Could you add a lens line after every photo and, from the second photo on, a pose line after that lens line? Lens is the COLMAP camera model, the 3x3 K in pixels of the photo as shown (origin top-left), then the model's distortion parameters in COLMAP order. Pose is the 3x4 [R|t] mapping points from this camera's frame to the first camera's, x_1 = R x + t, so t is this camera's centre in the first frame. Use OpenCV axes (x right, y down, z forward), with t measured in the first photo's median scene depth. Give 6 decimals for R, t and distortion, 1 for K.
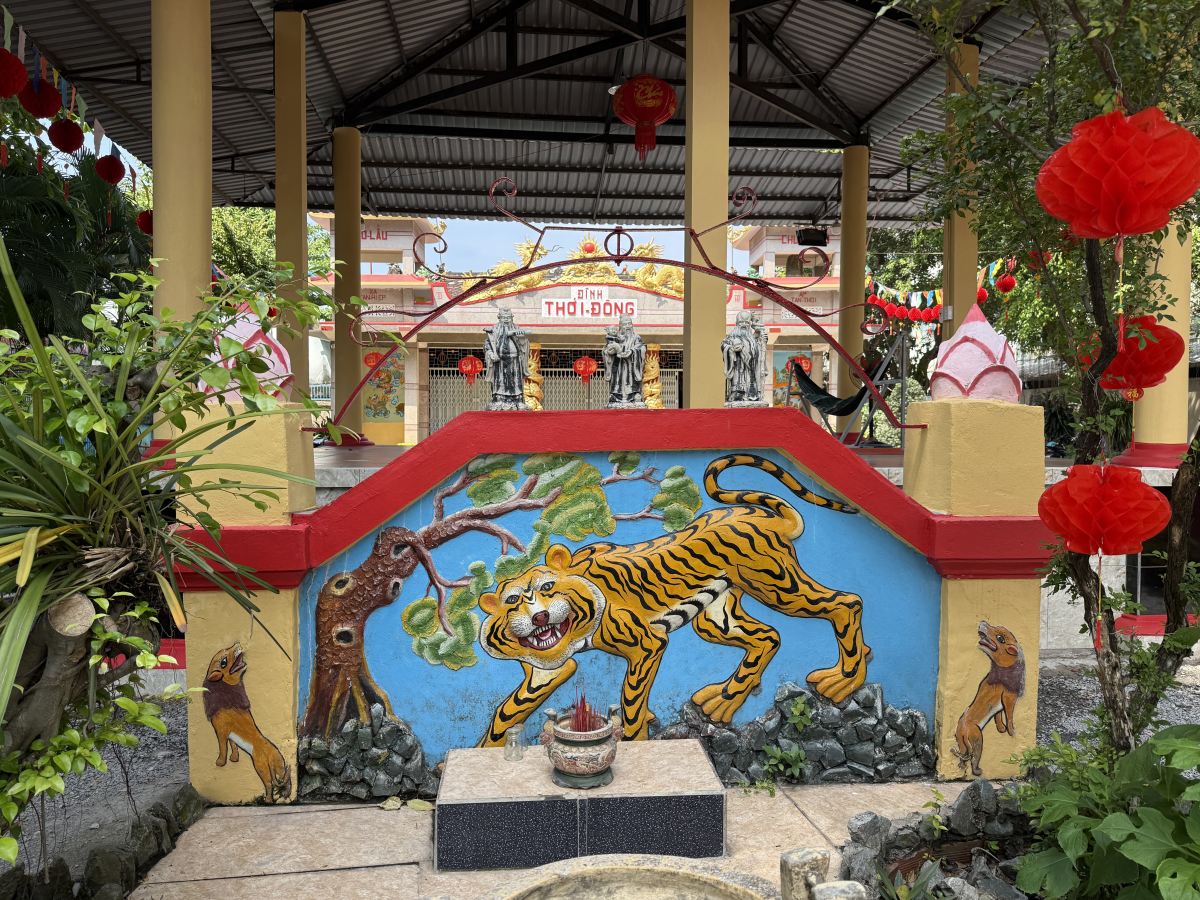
lens RADIAL K [[875.2, 0, 600.0], [0, 875.2, 450.0], [0, 0, 1]] dist [0.198710, -0.000112]
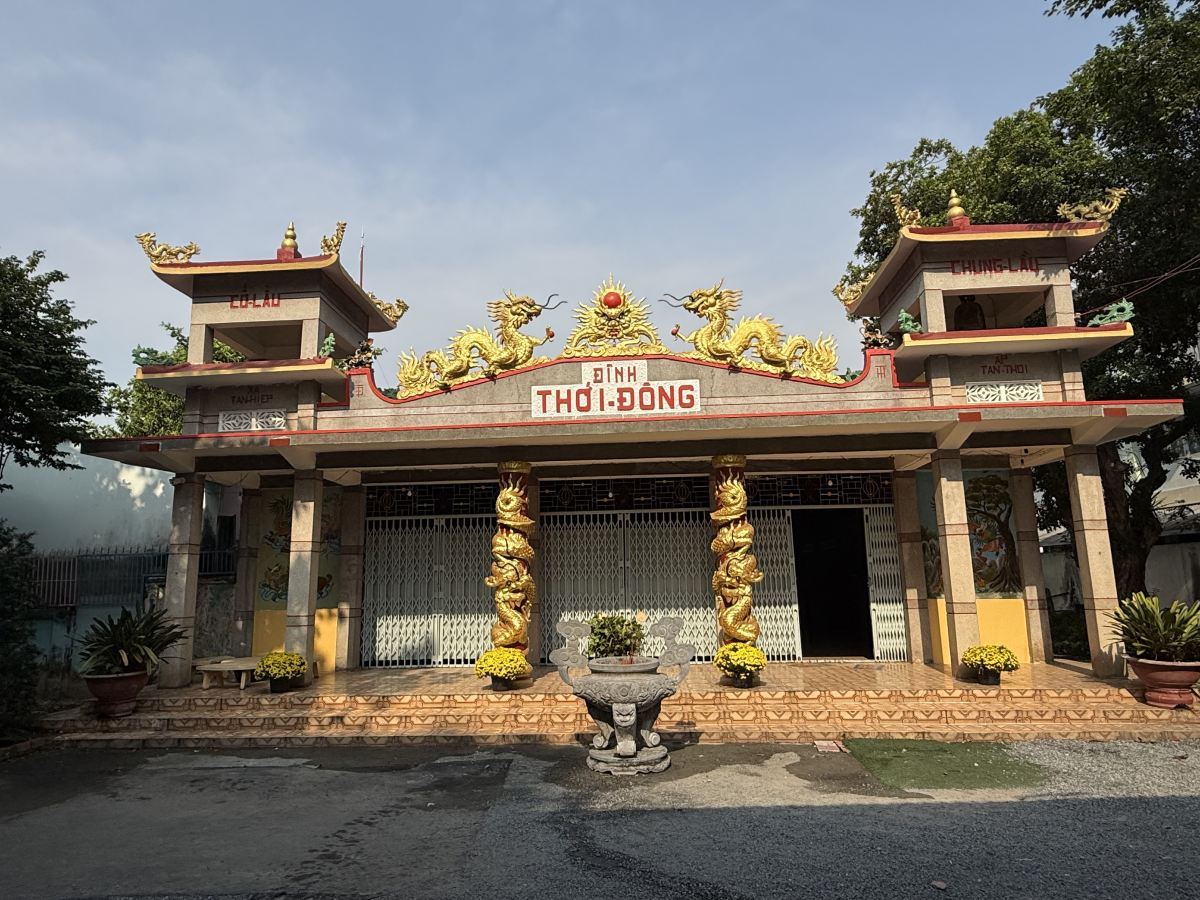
lens RADIAL K [[744.6, 0, 600.0], [0, 744.6, 450.0], [0, 0, 1]] dist [0.009899, 0.001243]
pose [[0.994864, -0.041064, -0.092515, 0.021614], [0.020466, 0.976737, -0.213462, -0.026503], [0.099128, 0.210472, 0.972561, 0.539648]]
